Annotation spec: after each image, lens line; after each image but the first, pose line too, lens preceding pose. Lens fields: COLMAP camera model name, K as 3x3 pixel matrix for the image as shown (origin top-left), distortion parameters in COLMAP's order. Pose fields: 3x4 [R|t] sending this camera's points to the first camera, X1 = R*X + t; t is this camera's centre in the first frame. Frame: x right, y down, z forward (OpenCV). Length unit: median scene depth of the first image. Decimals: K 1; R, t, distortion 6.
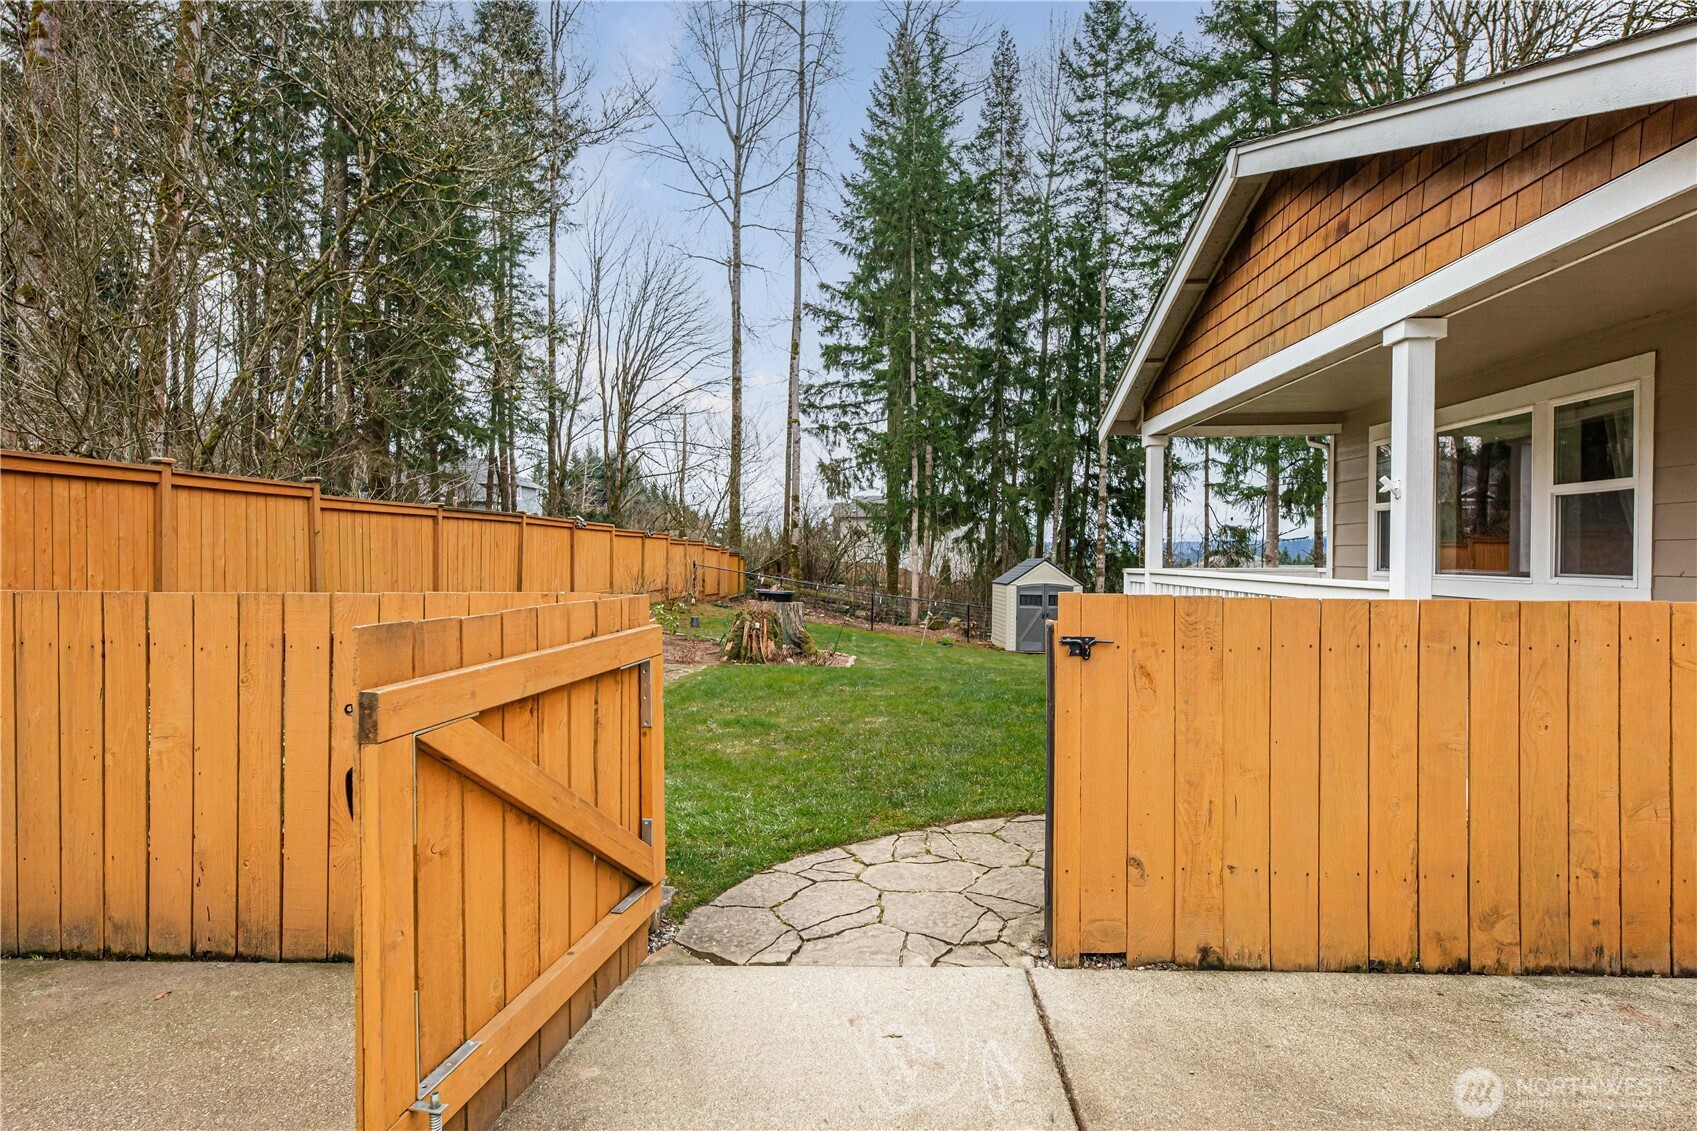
lens RADIAL K [[918.9, 0, 855.9], [0, 918.9, 560.3], [0, 0, 1]] dist [0.009685, -0.003250]
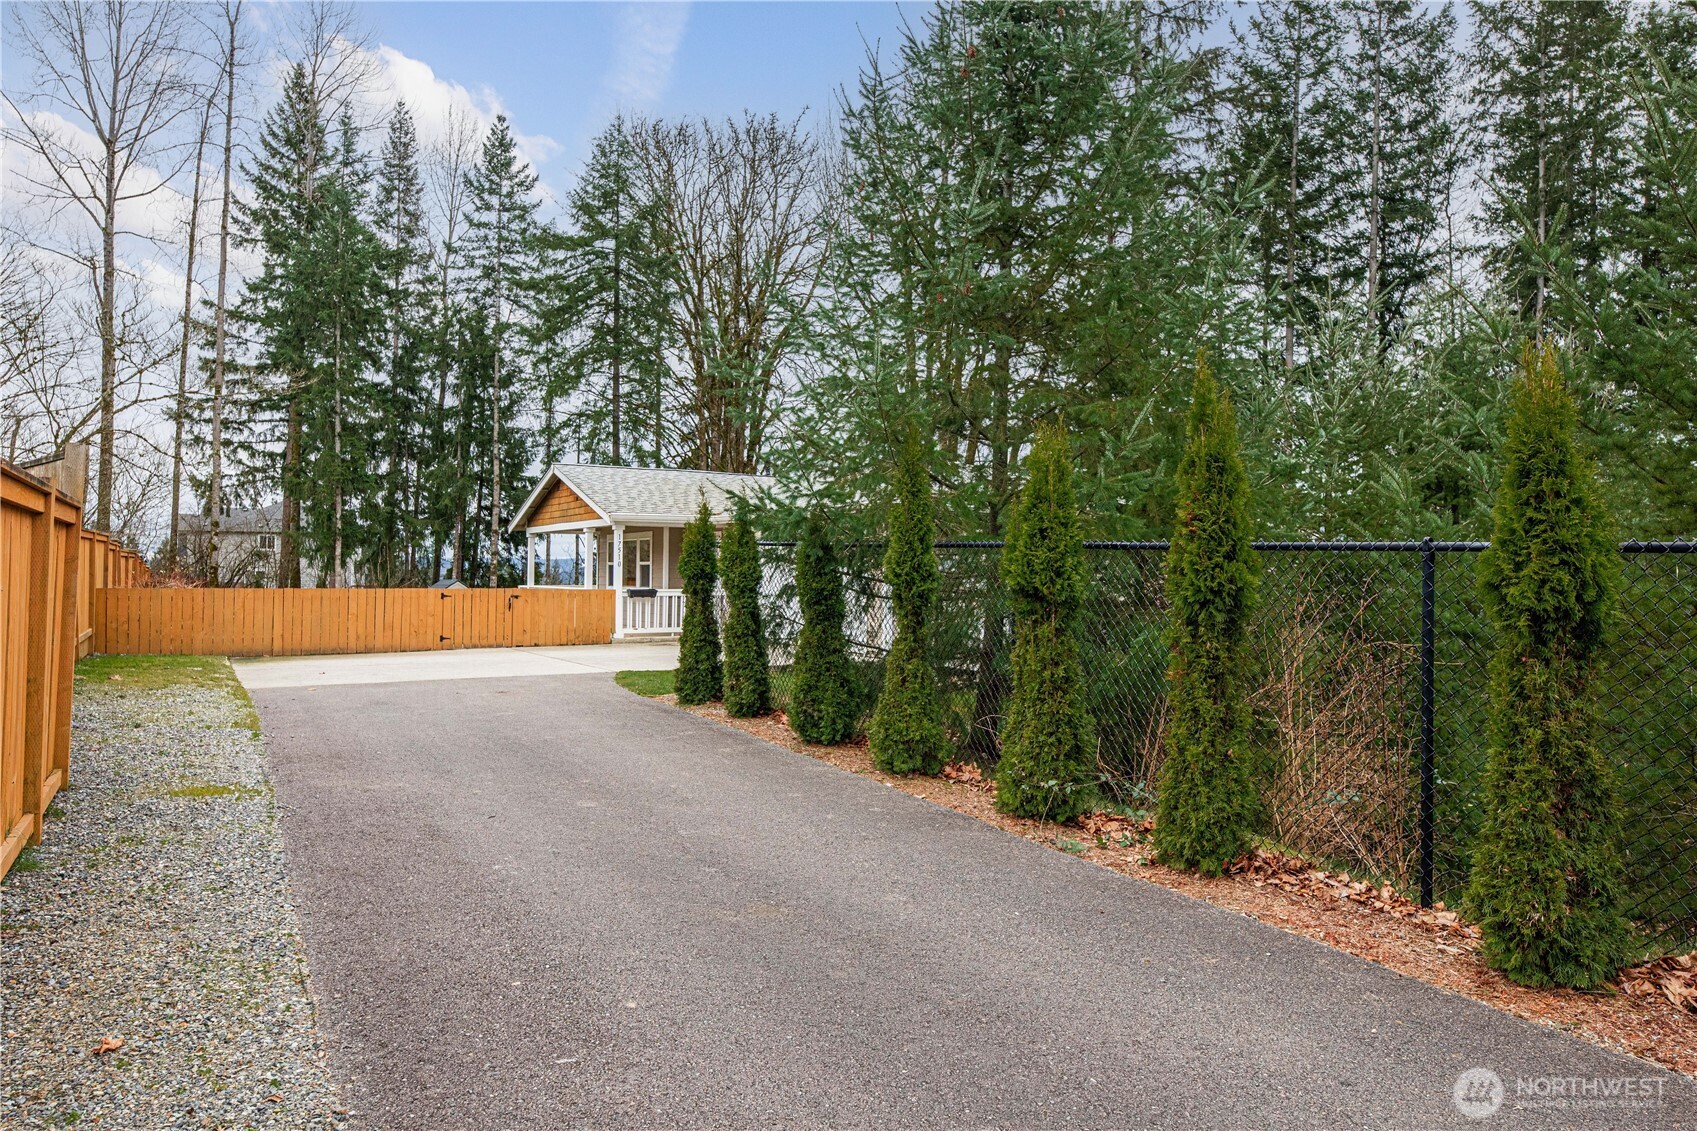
lens RADIAL K [[1023.2, 0, 838.4], [0, 1023.2, 569.1], [0, 0, 1]] dist [0.011038, -0.003351]
pose [[0.827029, 0.010726, 0.562057, -0.743277], [-0.005342, 0.999923, -0.011221, -0.011171], [-0.562134, 0.006278, 0.827023, -2.403268]]
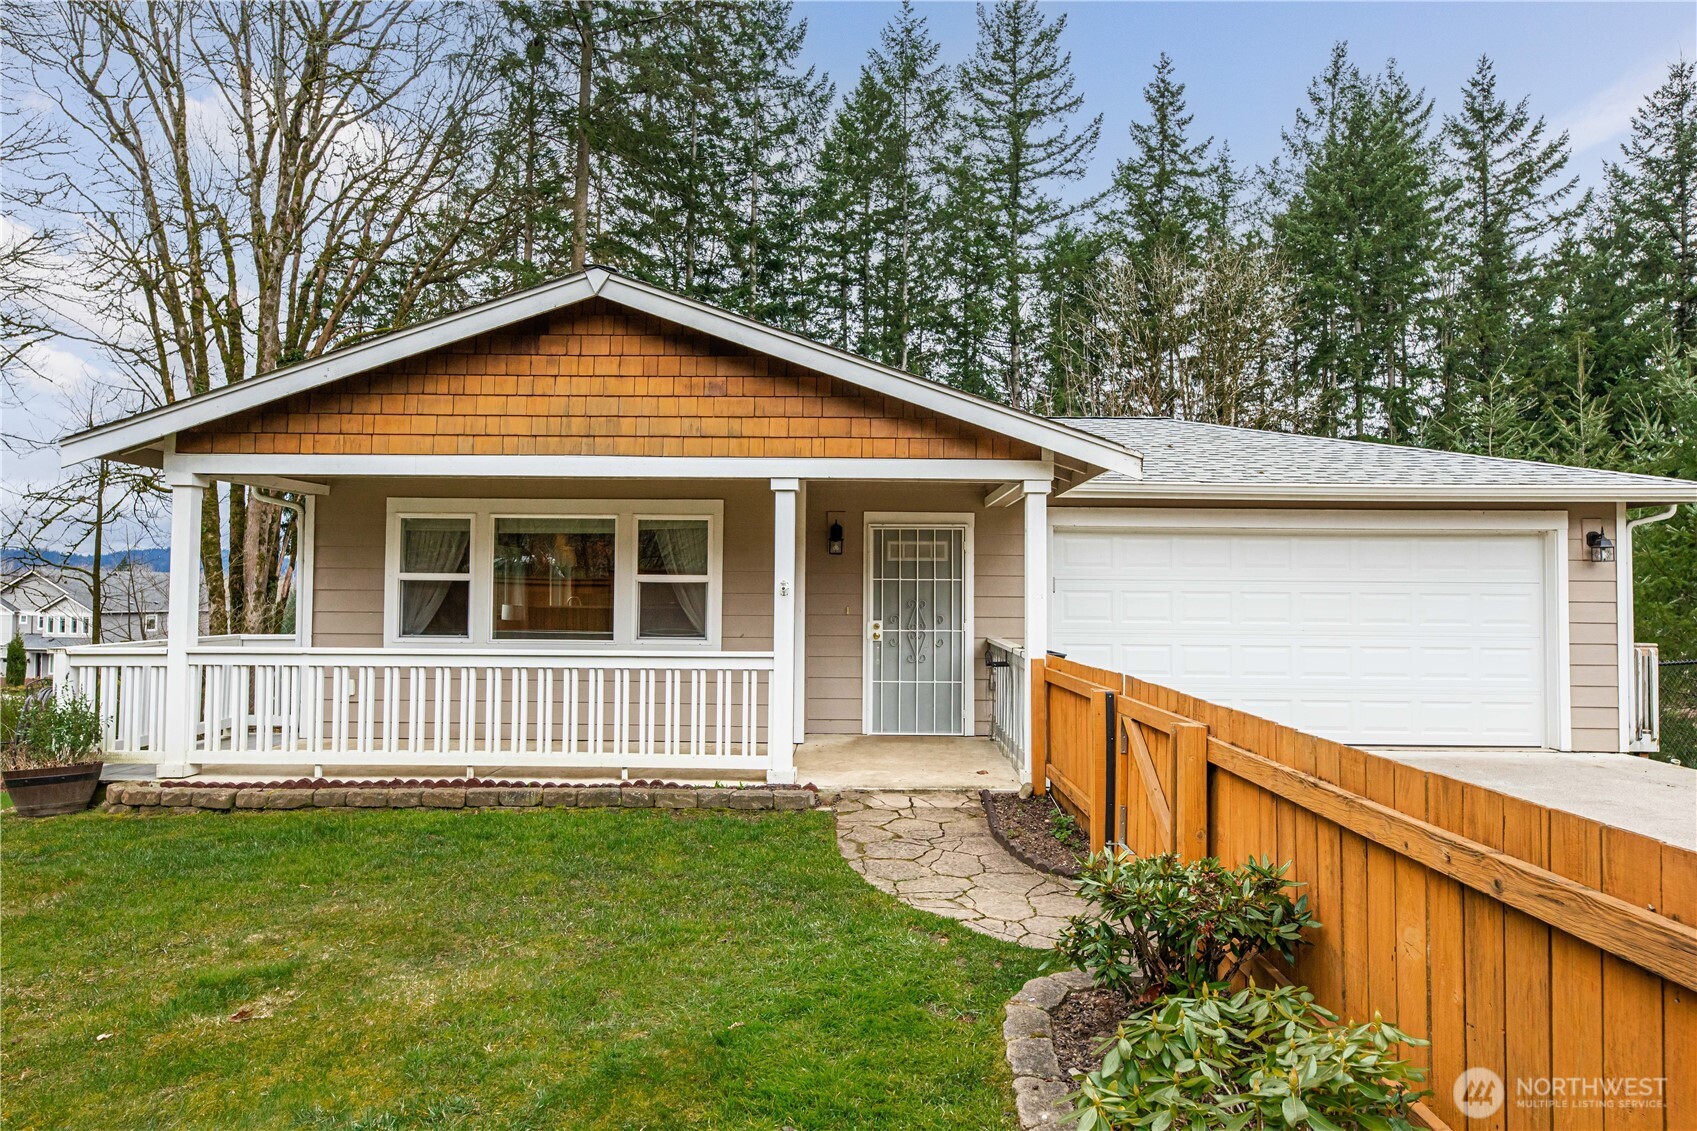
lens RADIAL K [[980.0, 0, 833.2], [0, 980.0, 560.5], [0, 0, 1]] dist [0.007396, 0.000520]
pose [[-0.017279, 0.031981, 0.999339, -0.663824], [-0.000807, 0.999488, -0.032000, -0.048187], [-0.999850, -0.001360, -0.017244, 0.634467]]
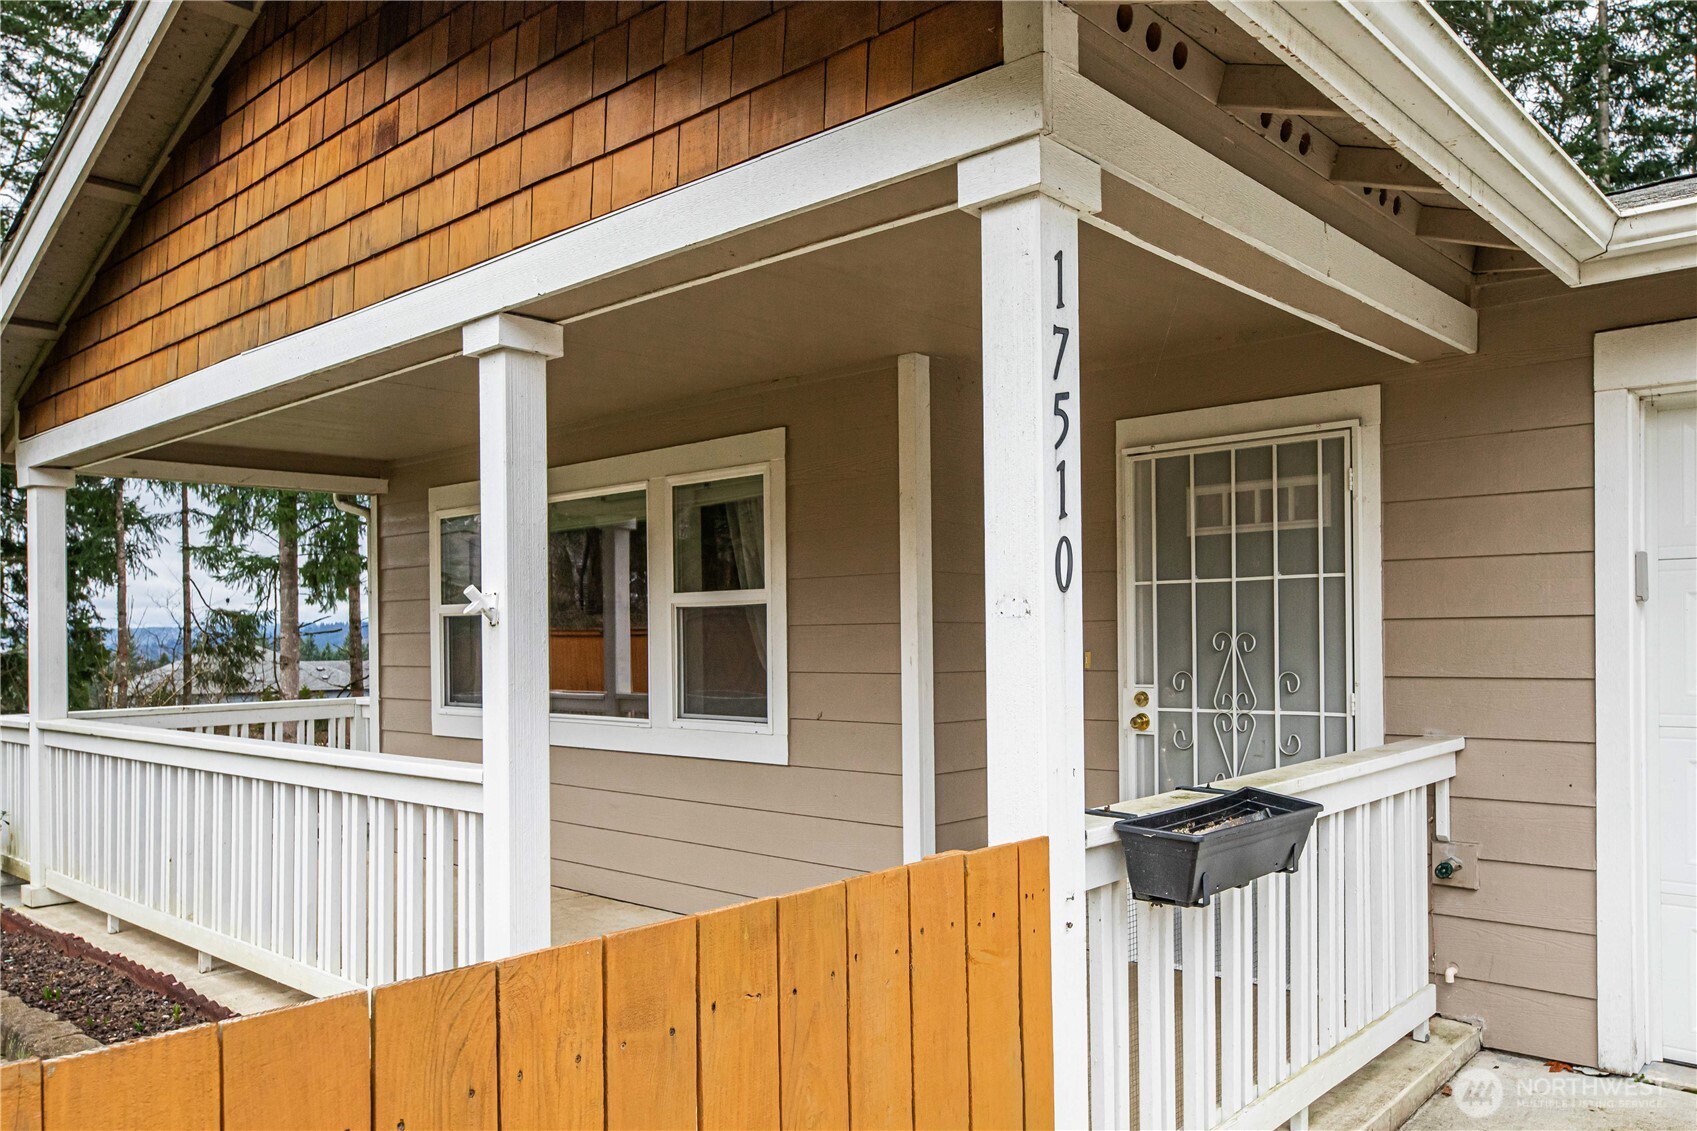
lens RADIAL K [[1211.1, 0, 953.7], [0, 1211.1, 645.1], [0, 0, 1]] dist [0.004191, 0.001749]
pose [[0.602668, -0.014703, 0.797856, 0.106635], [0.018925, 0.999812, 0.004129, -0.034980], [-0.797767, 0.012611, 0.602834, 0.213087]]
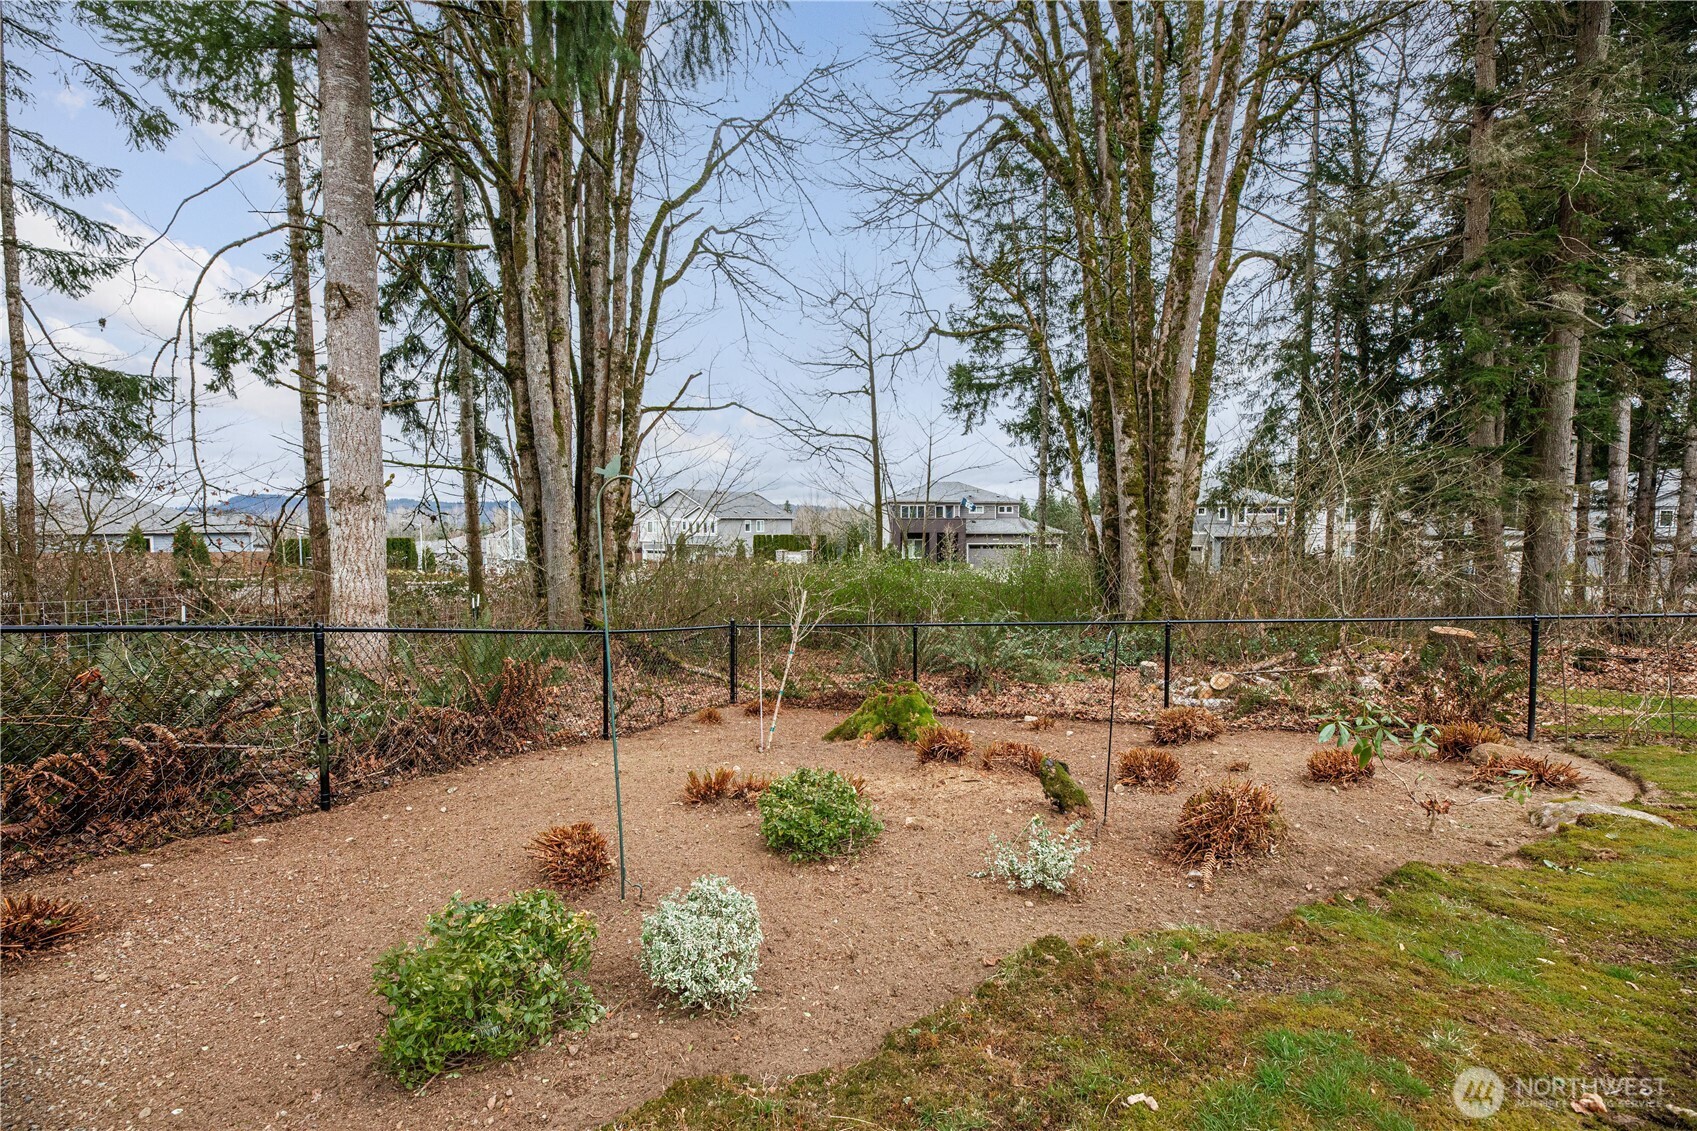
lens RADIAL K [[660.1, 0, 851.8], [0, 660.1, 560.1], [0, 0, 1]] dist [-0.007062, -0.000348]
pose [[0.308407, -0.062156, 0.949222, 1.410200], [0.018045, 0.998066, 0.059492, 0.305531], [-0.951083, -0.001219, 0.308932, 3.642110]]
